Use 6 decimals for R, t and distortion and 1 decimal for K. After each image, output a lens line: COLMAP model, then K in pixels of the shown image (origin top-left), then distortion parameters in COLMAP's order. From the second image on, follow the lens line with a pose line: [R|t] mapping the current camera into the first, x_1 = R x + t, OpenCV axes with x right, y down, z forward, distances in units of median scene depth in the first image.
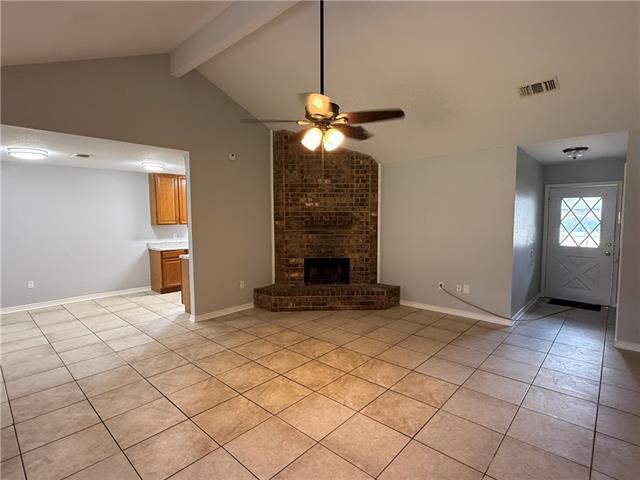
lens RADIAL K [[325.7, 0, 317.7], [0, 325.7, 239.9], [0, 0, 1]] dist [0.001836, 0.000866]
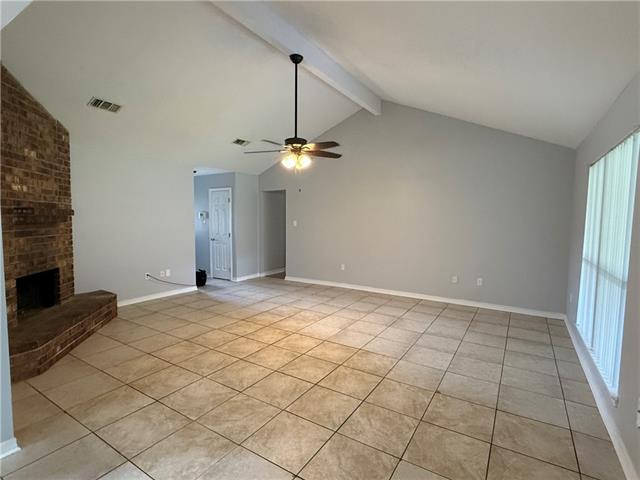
lens RADIAL K [[325.7, 0, 318.0], [0, 325.7, 241.3], [0, 0, 1]] dist [0.001836, 0.000866]
pose [[-0.185974, -0.065618, 0.980361, -0.922894], [0.057582, 0.995325, 0.077543, -0.031721], [-0.980866, 0.070872, -0.181326, 0.731345]]
